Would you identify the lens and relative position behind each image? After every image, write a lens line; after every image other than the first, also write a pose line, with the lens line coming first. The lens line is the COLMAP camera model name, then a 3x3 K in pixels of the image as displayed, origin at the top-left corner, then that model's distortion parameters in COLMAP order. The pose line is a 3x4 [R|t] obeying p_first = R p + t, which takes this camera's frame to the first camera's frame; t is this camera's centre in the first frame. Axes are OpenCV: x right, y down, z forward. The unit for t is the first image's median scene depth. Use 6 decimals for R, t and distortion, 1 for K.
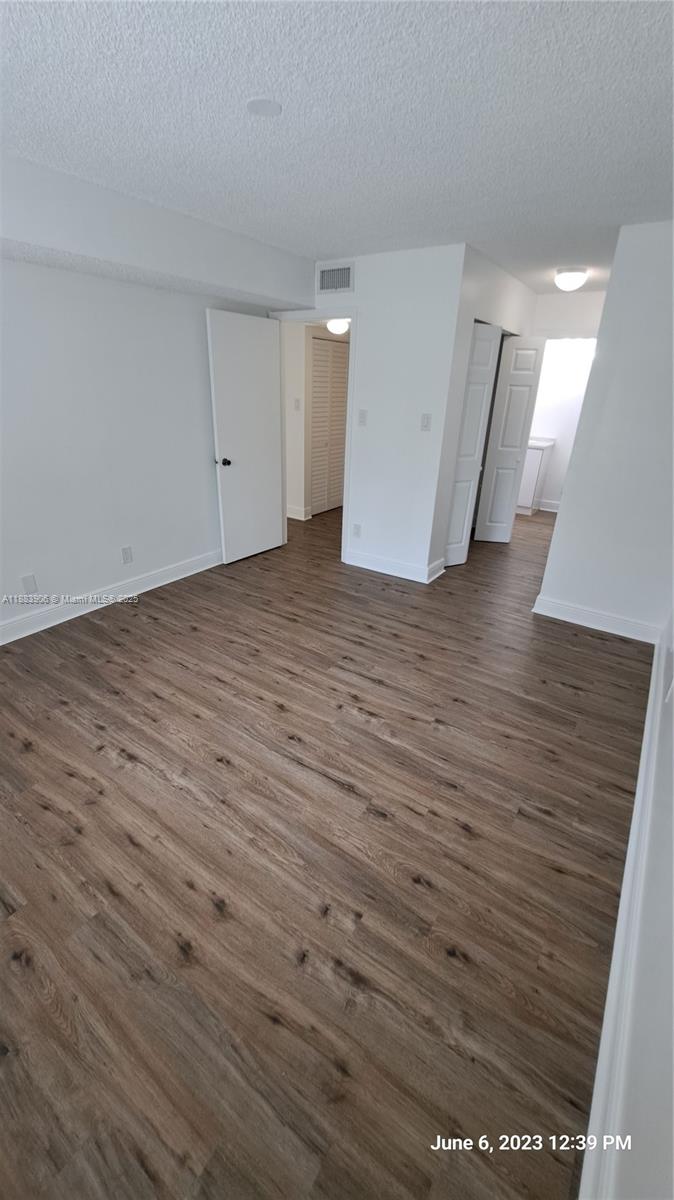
lens RADIAL K [[477.1, 0, 337.0], [0, 477.1, 600.0], [0, 0, 1]] dist [-0.005930, -0.007062]
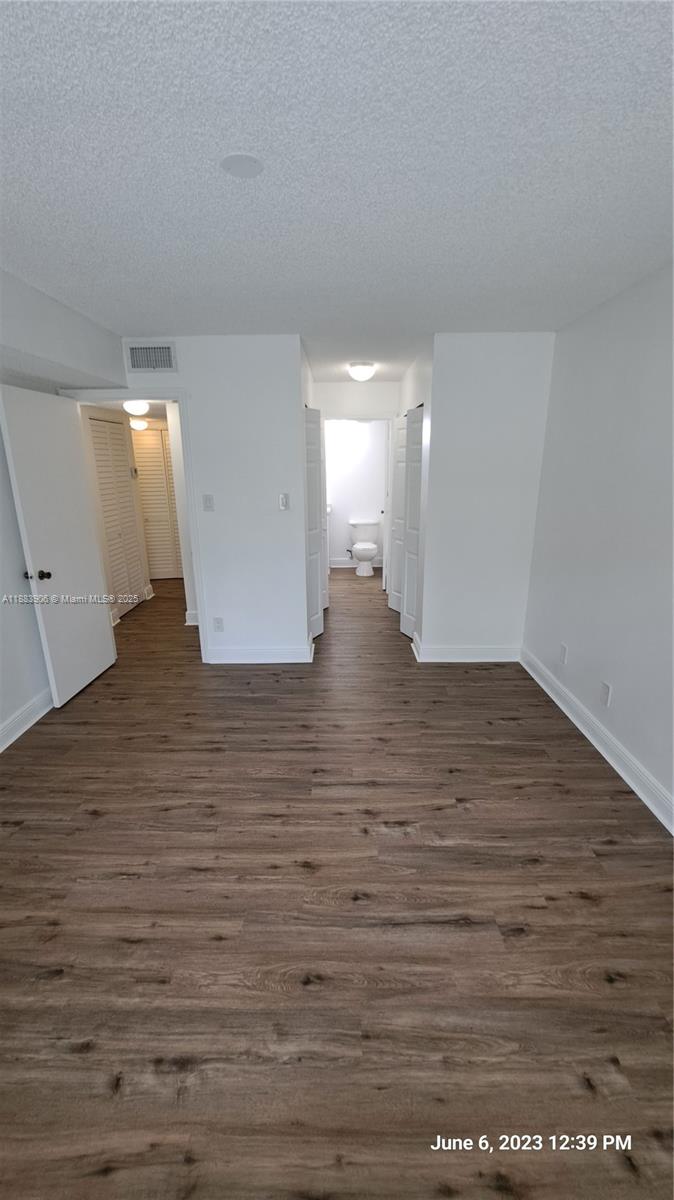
lens RADIAL K [[477.1, 0, 337.0], [0, 477.1, 600.0], [0, 0, 1]] dist [-0.005930, -0.007062]
pose [[0.826233, -0.192067, 0.529575, -0.395170], [0.262453, 0.963066, -0.060188, -0.130903], [-0.498456, 0.188717, 0.846125, 0.228666]]
